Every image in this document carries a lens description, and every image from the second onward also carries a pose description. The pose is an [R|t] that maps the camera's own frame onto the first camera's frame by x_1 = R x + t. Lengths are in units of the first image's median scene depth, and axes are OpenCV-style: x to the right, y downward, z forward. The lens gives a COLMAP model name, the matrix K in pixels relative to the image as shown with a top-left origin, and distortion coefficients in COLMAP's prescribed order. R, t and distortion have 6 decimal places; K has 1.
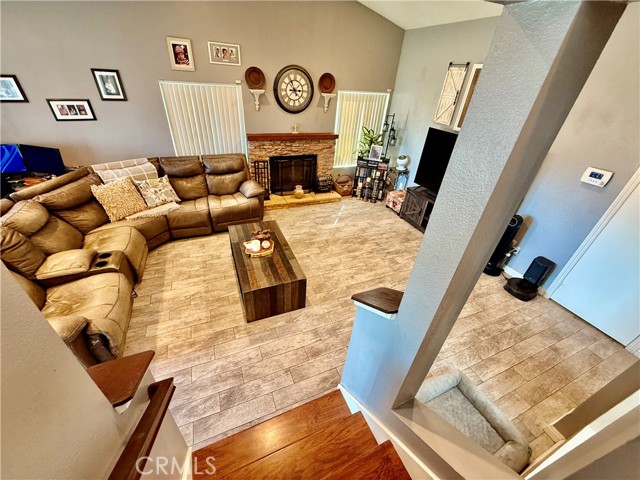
lens RADIAL K [[256.6, 0, 319.0], [0, 256.6, 240.3], [0, 0, 1]] dist [0.000184, 0.000647]
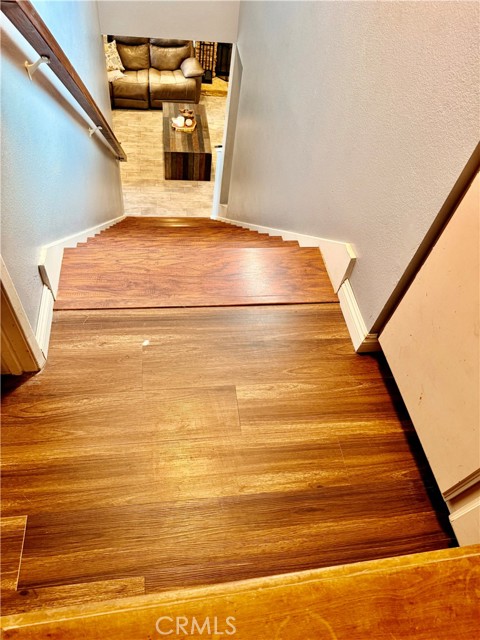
lens RADIAL K [[454.1, 0, 239.5], [0, 454.1, 320.2], [0, 0, 1]] dist [0.000575, -0.005378]
pose [[0.962978, 0.240296, -0.122194, 0.373967], [-0.191683, 0.929058, 0.316401, 0.115894], [0.189555, -0.281264, 0.940723, -0.911364]]
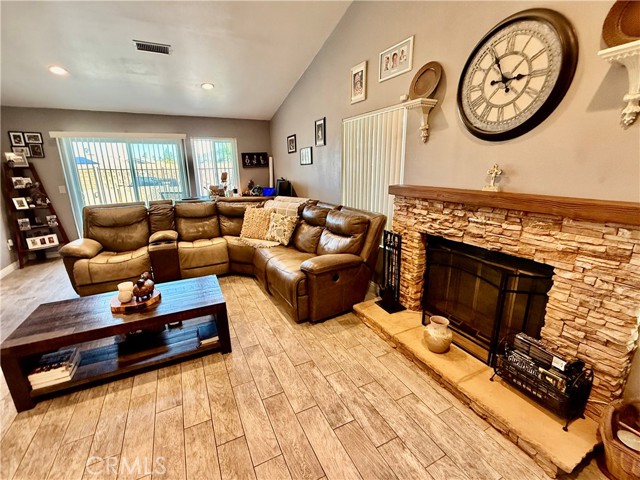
lens RADIAL K [[285.4, 0, 319.0], [0, 285.4, 240.8], [0, 0, 1]] dist [-0.000055, 0.000123]
pose [[0.057803, 0.193589, -0.979379, 0.360063], [-0.526482, 0.839424, 0.134852, -0.331479], [0.848219, 0.507830, 0.150442, 0.896486]]
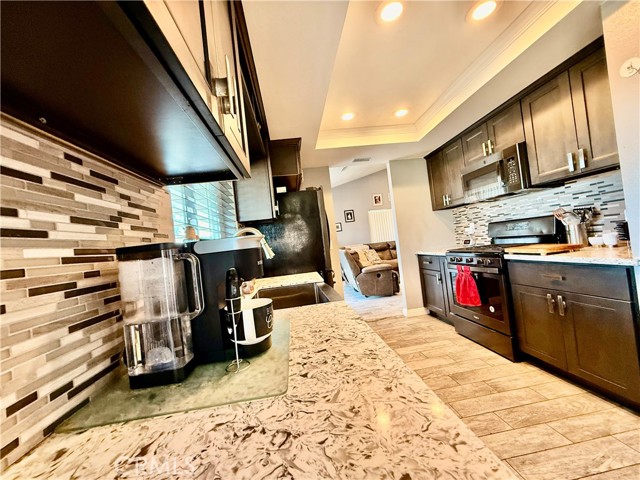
lens RADIAL K [[256.6, 0, 318.3], [0, 256.6, 240.1], [0, 0, 1]] dist [0.000184, 0.000647]
pose [[0.938500, -0.176959, -0.296484, -0.373745], [-0.016132, 0.835270, -0.549604, 0.717452], [0.344902, 0.520586, 0.781046, -0.659785]]
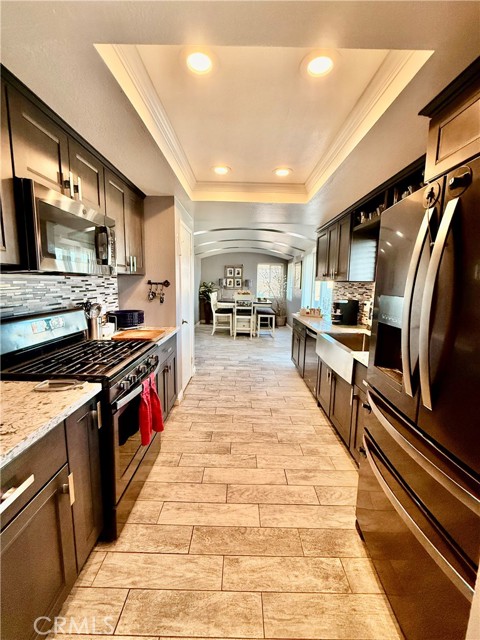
lens RADIAL K [[256.6, 0, 242.6], [0, 256.6, 318.4], [0, 0, 1]] dist [0.000184, 0.000647]
pose [[-0.916154, -0.136804, 0.376759, -0.508713], [0.148953, 0.756442, 0.636874, 0.132073], [-0.372123, 0.639594, -0.672640, 0.117899]]
